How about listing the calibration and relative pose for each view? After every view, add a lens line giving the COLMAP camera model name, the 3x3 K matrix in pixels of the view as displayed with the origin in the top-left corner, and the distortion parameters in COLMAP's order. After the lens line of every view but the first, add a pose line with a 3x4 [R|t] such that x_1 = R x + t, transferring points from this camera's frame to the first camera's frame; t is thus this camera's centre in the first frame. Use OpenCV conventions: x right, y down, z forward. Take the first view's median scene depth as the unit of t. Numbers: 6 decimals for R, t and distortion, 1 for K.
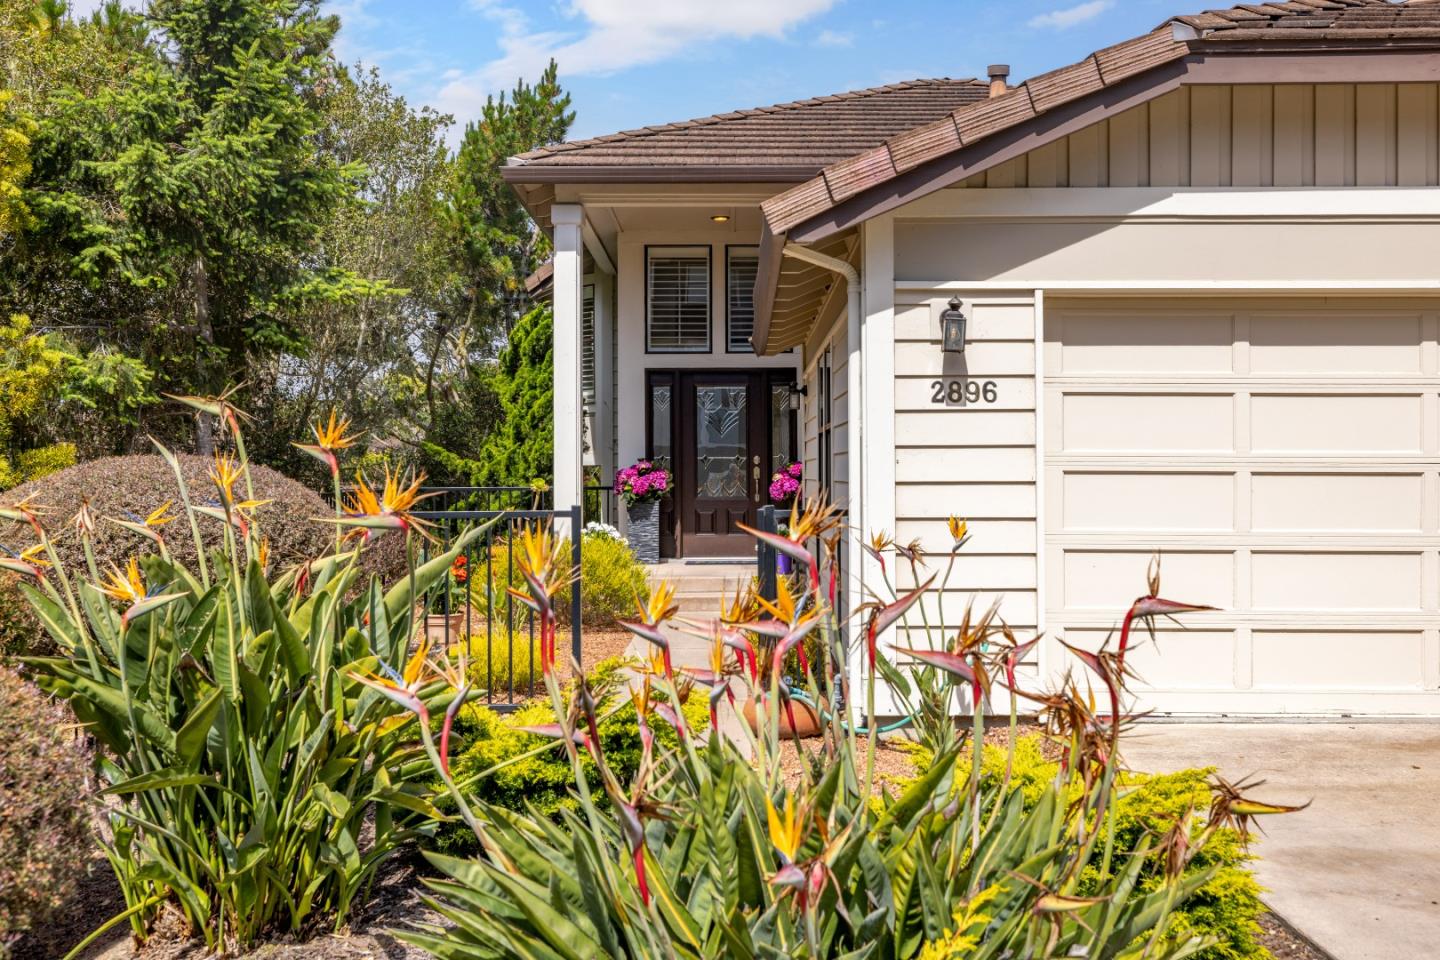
lens RADIAL K [[1411.8, 0, 720.0], [0, 1411.8, 480.0], [0, 0, 1]] dist [-0.008546, 0.021625]
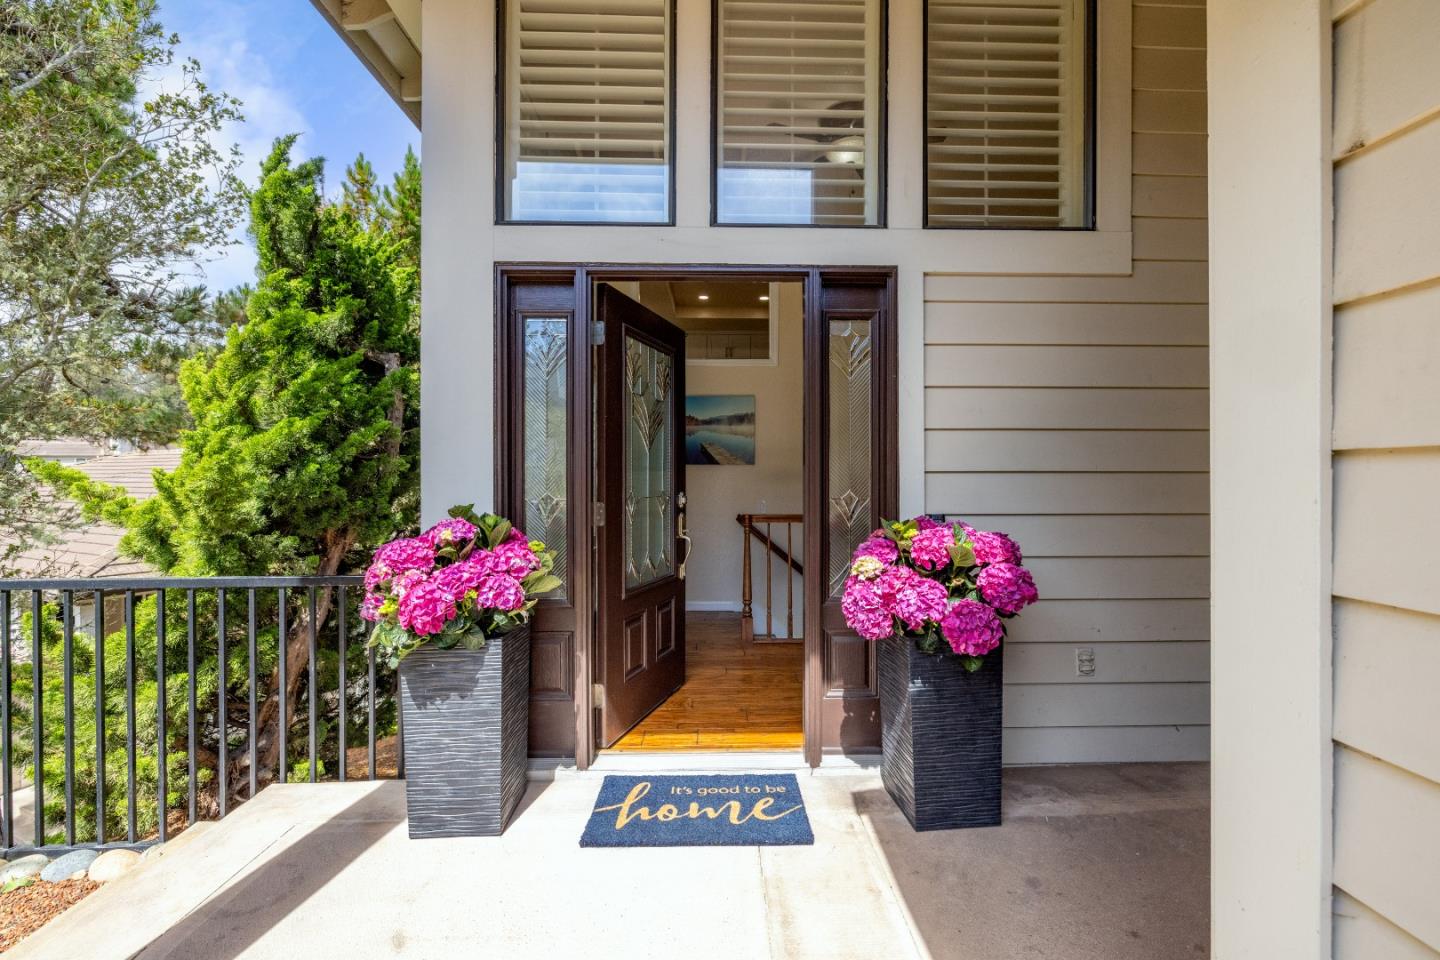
lens RADIAL K [[586.3, 0, 720.0], [0, 586.3, 480.0], [0, 0, 1]] dist [-0.000008, 0.000102]
pose [[0.999624, 0.005177, 0.026940, 0.003321], [-0.005290, 0.999977, 0.004136, -0.029896], [-0.026918, -0.004277, 0.999629, 1.146499]]
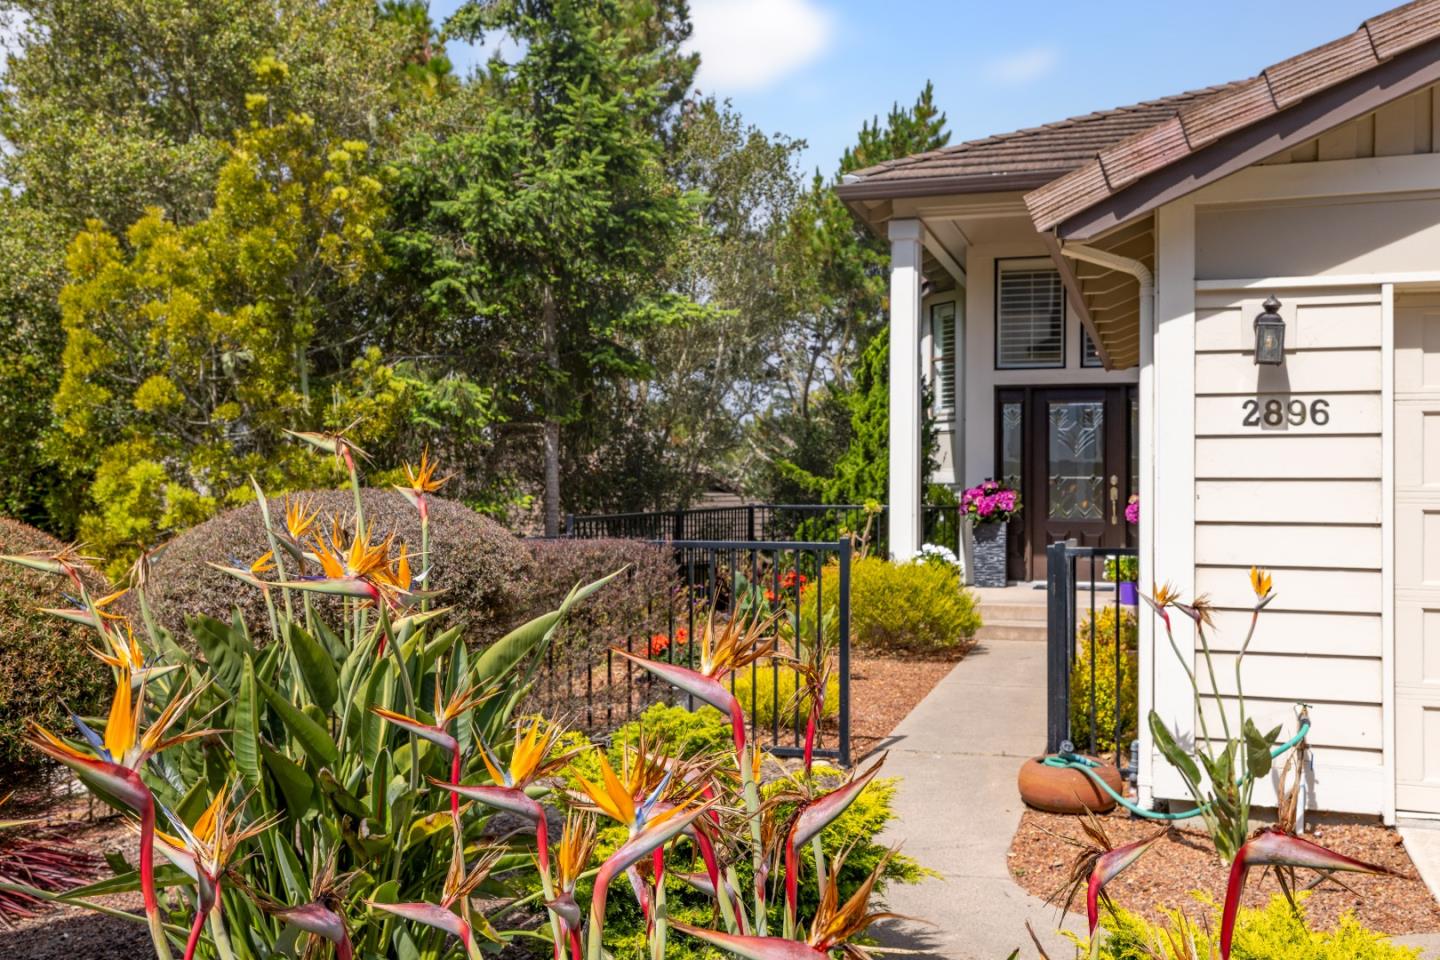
lens RADIAL K [[1305.1, 0, 720.0], [0, 1305.1, 480.0], [0, 0, 1]] dist [0.004218, 0.009376]
pose [[0.949591, 0.006698, -0.313421, 0.067168], [-0.008297, 0.999958, -0.003768, -0.012000], [0.313382, 0.006178, 0.949607, 0.120548]]
